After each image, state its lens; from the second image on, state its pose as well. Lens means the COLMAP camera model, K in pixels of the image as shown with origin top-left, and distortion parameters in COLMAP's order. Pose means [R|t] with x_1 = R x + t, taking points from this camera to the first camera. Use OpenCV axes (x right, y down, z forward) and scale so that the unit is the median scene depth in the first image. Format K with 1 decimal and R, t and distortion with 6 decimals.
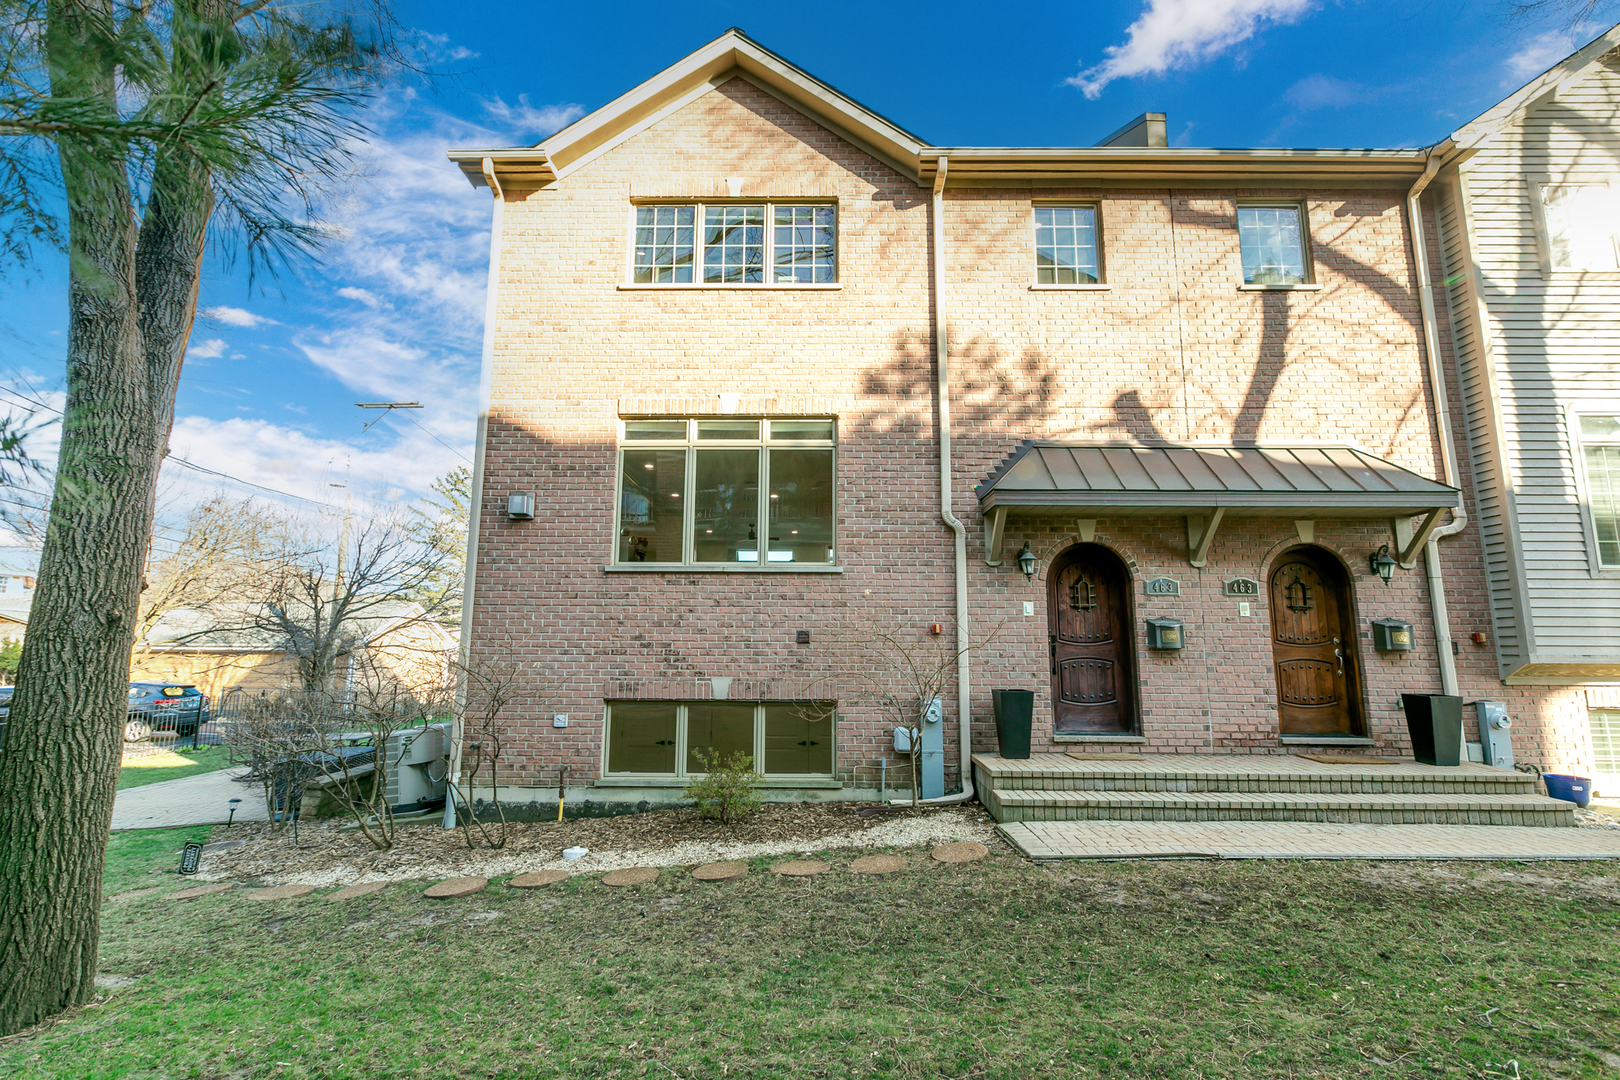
lens RADIAL K [[719.7, 0, 810.0], [0, 719.7, 540.0], [0, 0, 1]] dist [0.000414, -0.000212]
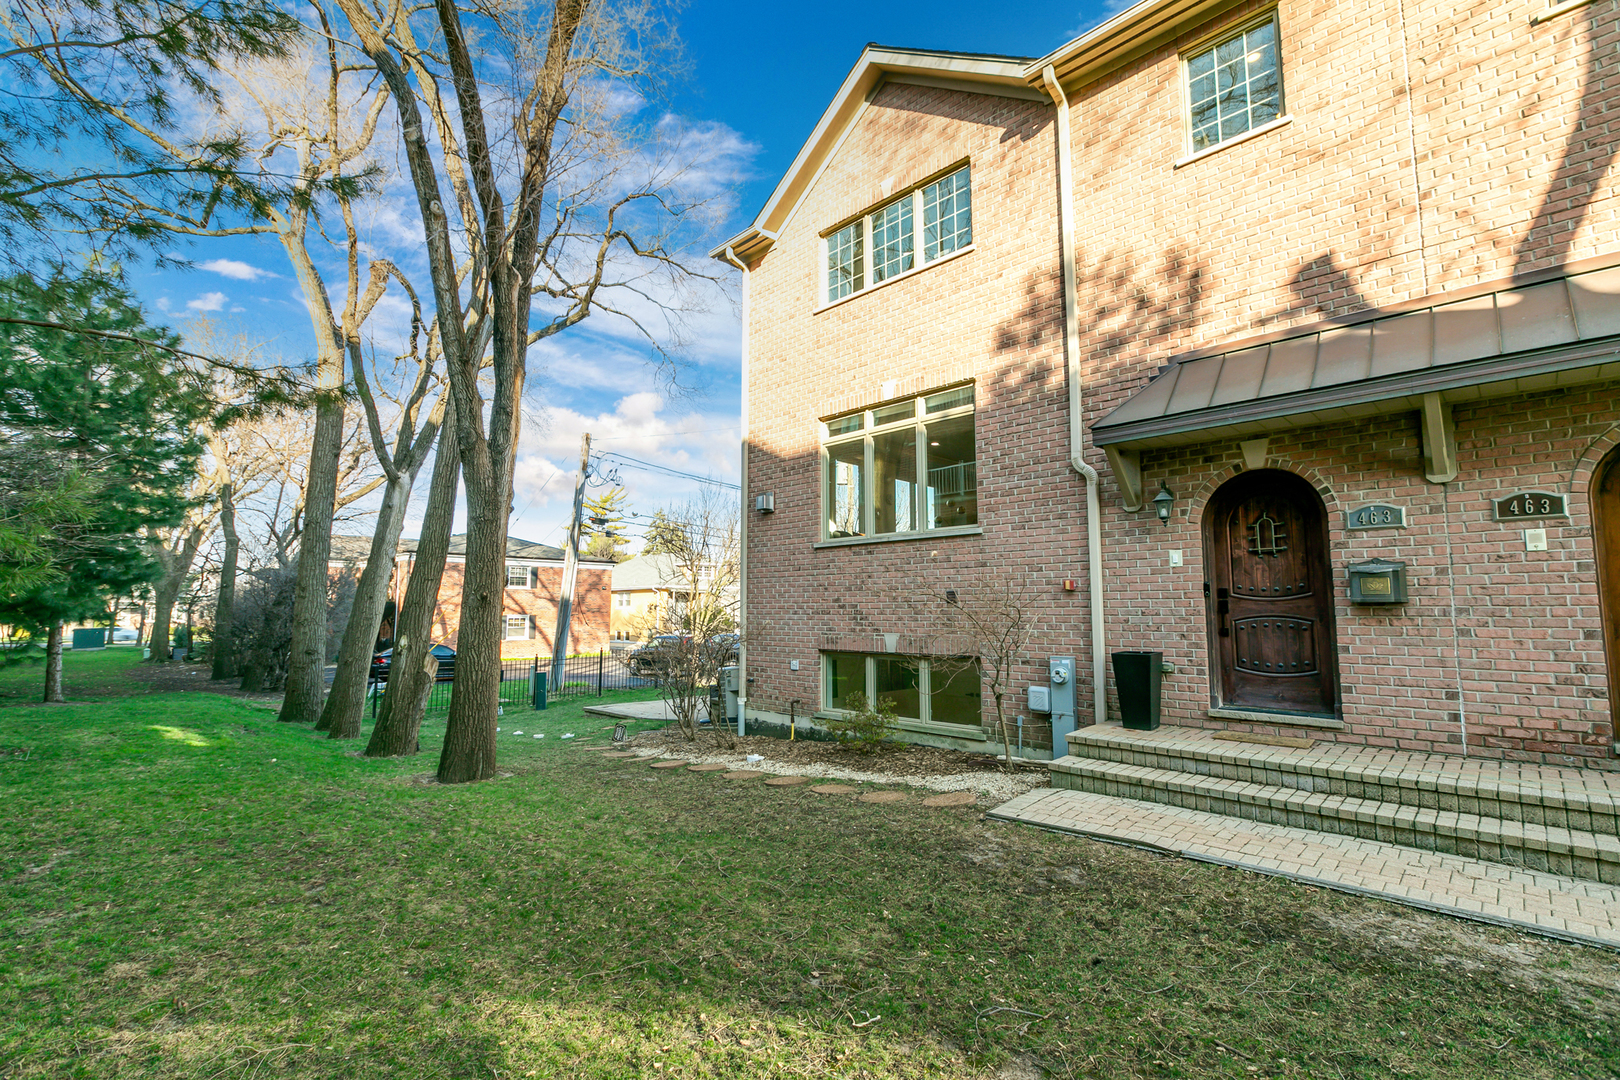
lens RADIAL K [[719.7, 0, 810.0], [0, 719.7, 540.0], [0, 0, 1]] dist [0.000414, -0.000212]
pose [[0.717747, -0.075388, -0.692211, 0.575516], [0.112142, 0.993660, 0.008061, 0.018970], [0.687214, -0.083411, 0.721650, 0.095960]]
